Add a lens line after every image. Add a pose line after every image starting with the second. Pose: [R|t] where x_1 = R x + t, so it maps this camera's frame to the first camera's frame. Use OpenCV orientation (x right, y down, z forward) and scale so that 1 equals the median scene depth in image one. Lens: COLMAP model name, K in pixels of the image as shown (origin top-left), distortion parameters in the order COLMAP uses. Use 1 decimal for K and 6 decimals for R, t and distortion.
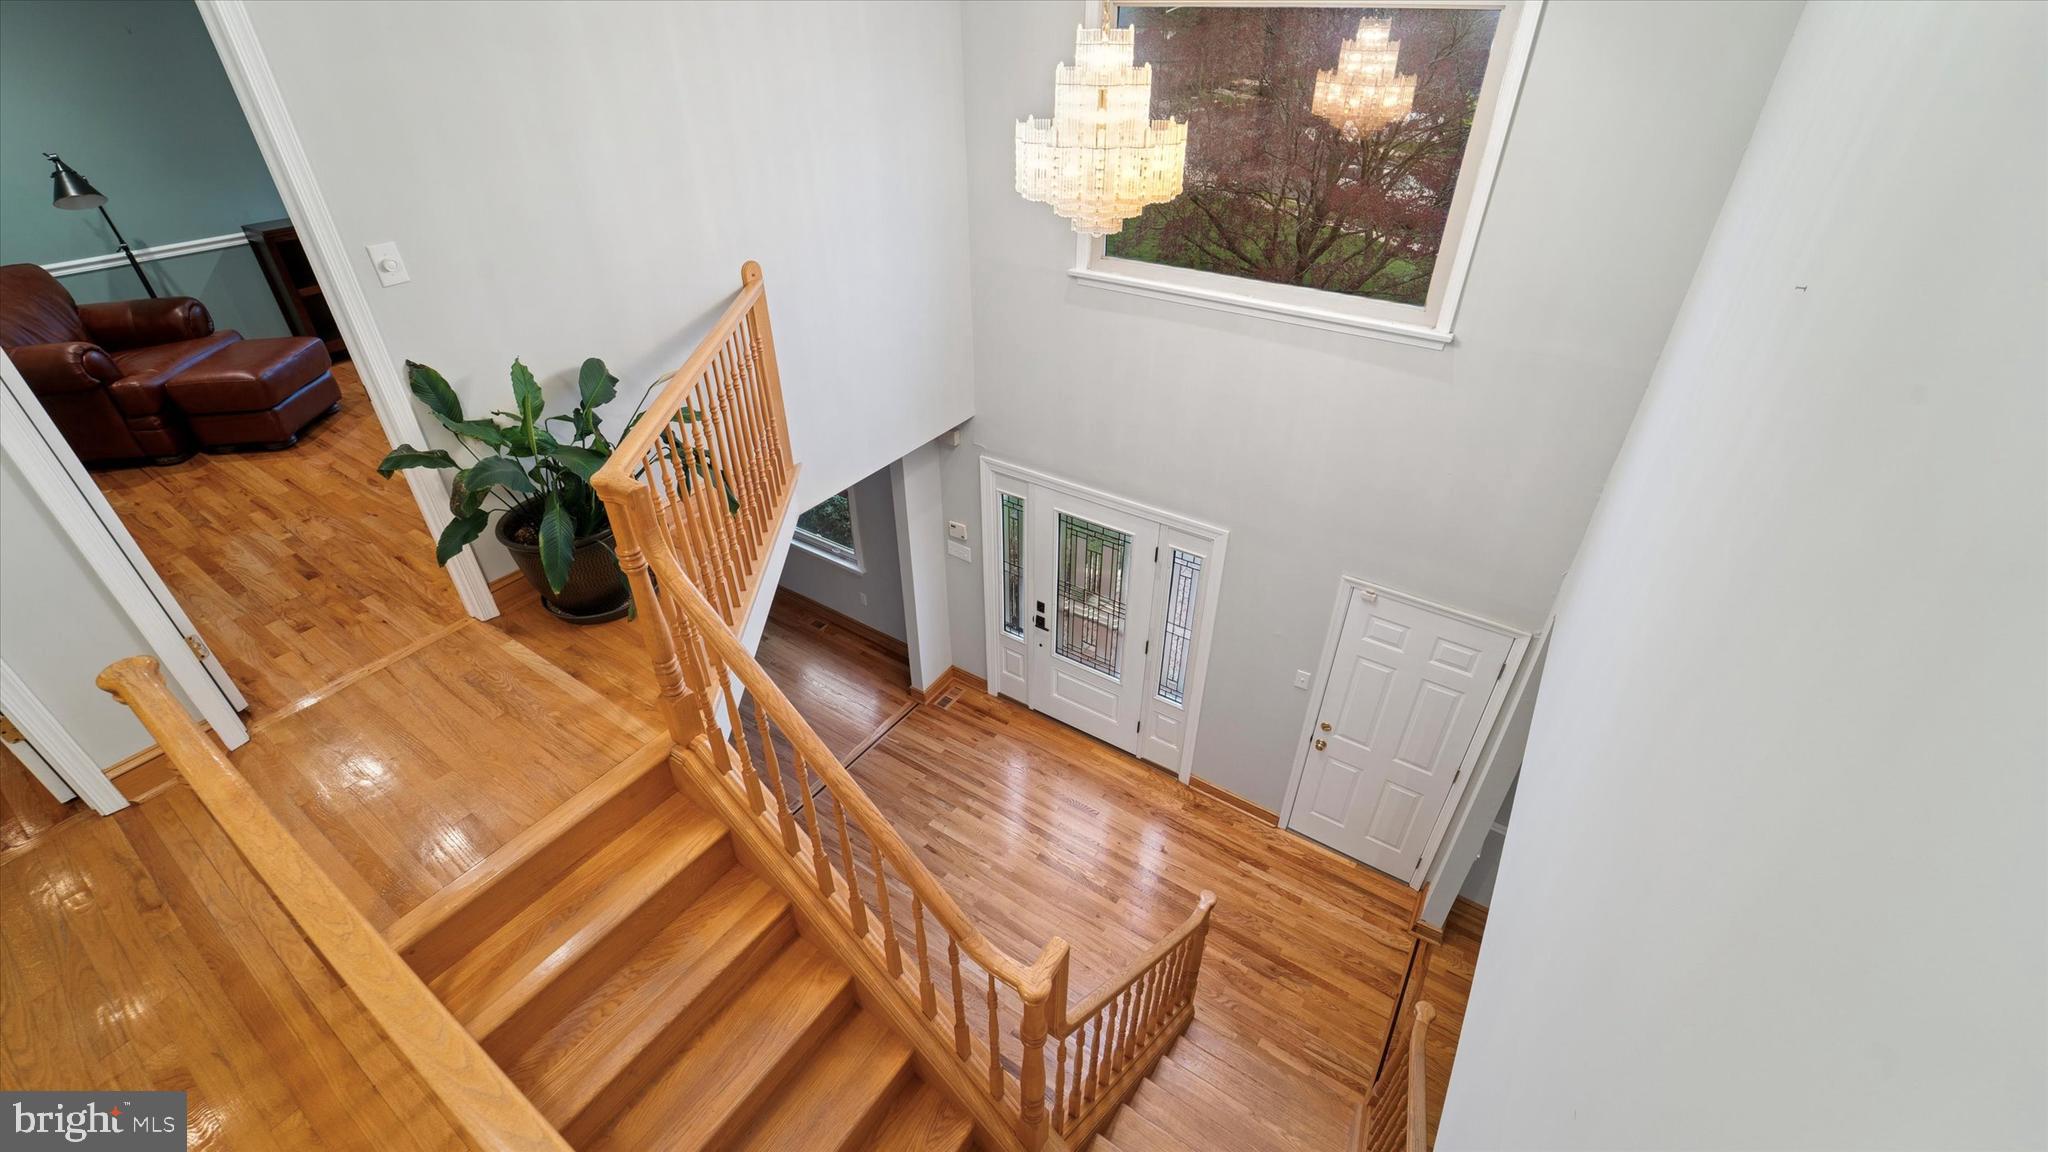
lens RADIAL K [[844.0, 0, 1012.1], [0, 844.0, 579.0], [0, 0, 1]] dist [-0.014431, 0.000066]
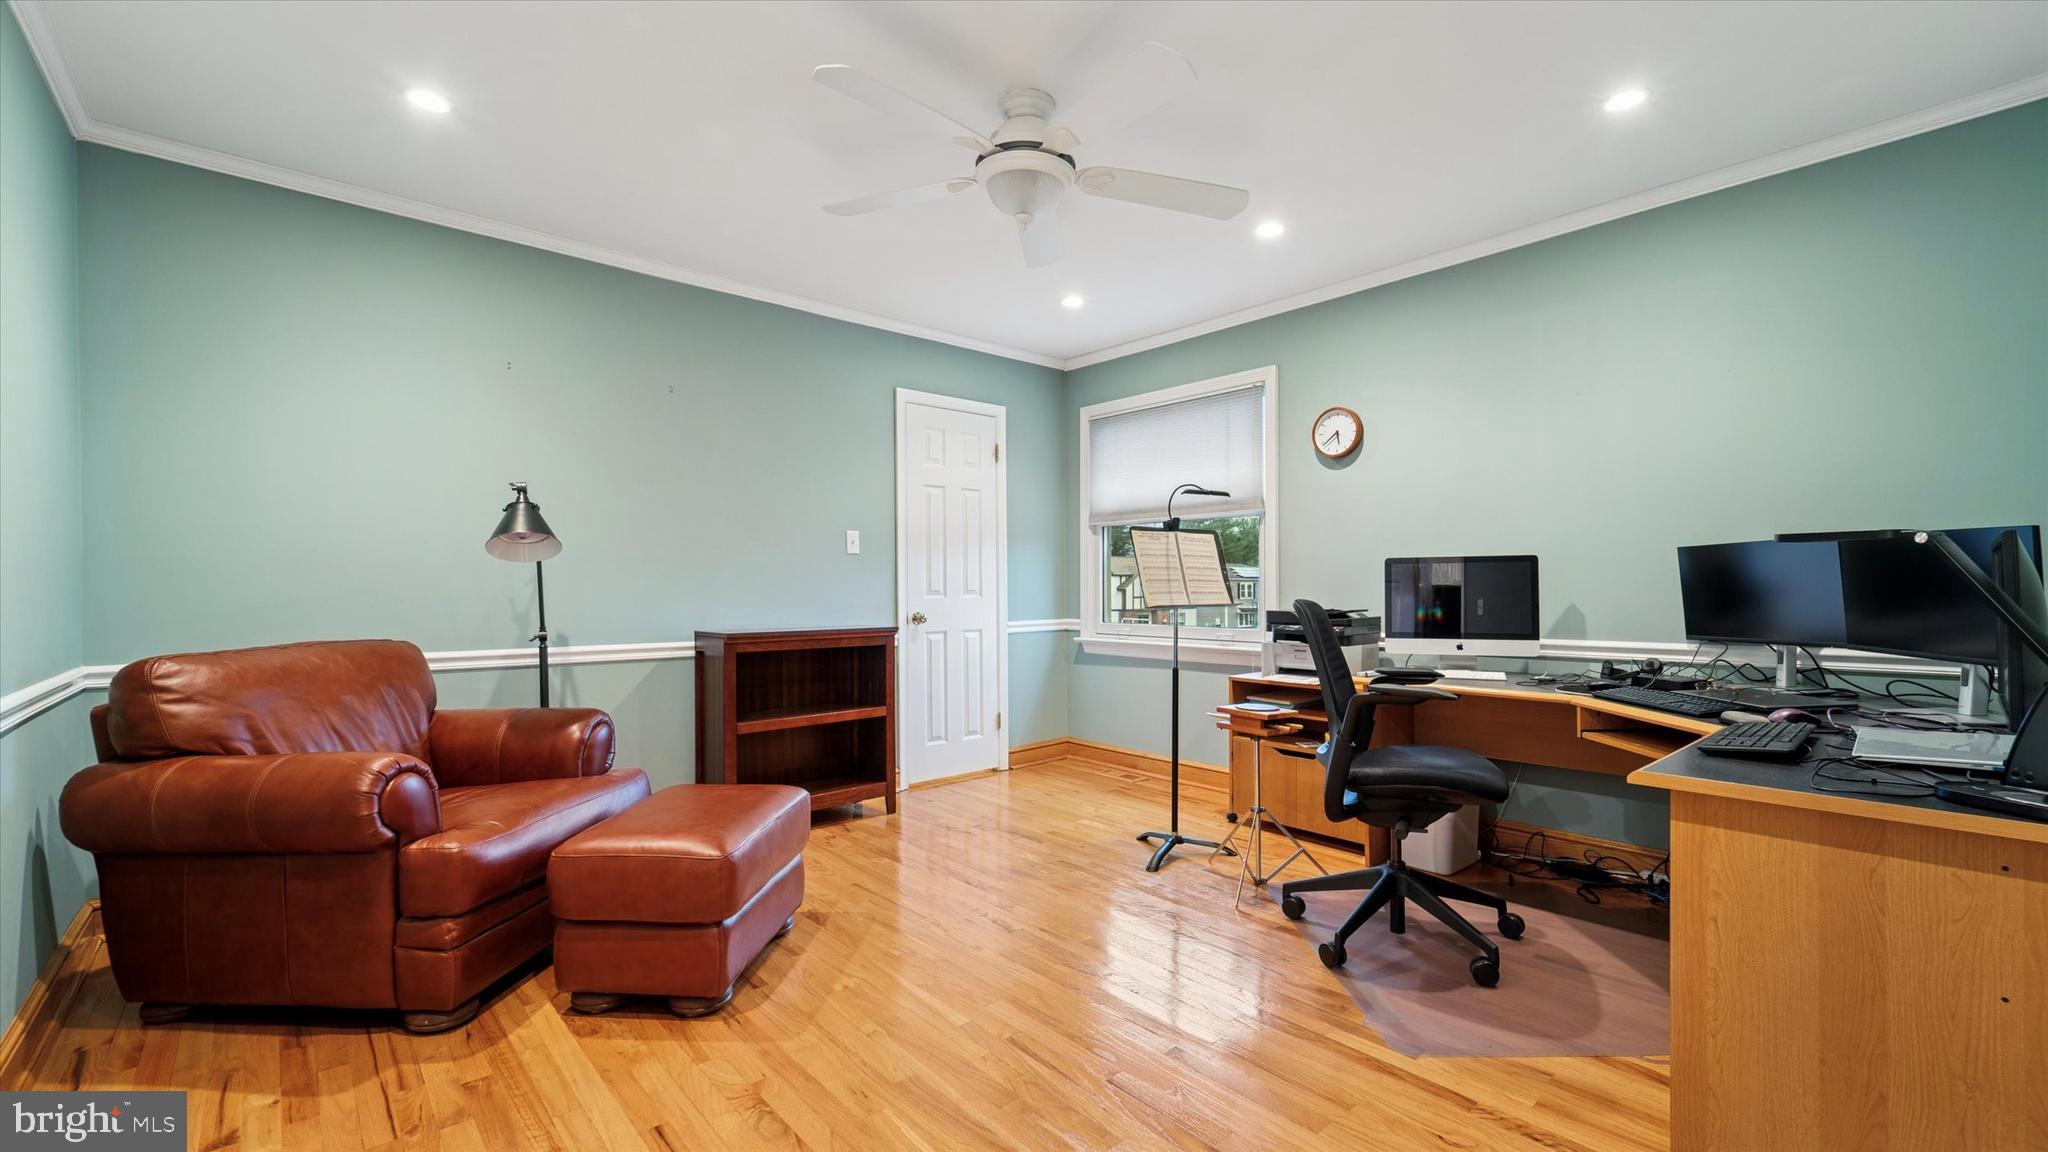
lens RADIAL K [[844.0, 0, 1028.9], [0, 844.0, 585.5], [0, 0, 1]] dist [-0.014431, 0.000066]
pose [[0.973168, -0.002579, -0.230079, -0.588878], [-0.128191, 0.824299, -0.551452, -0.128848], [0.191076, 0.566149, 0.801851, 0.559829]]
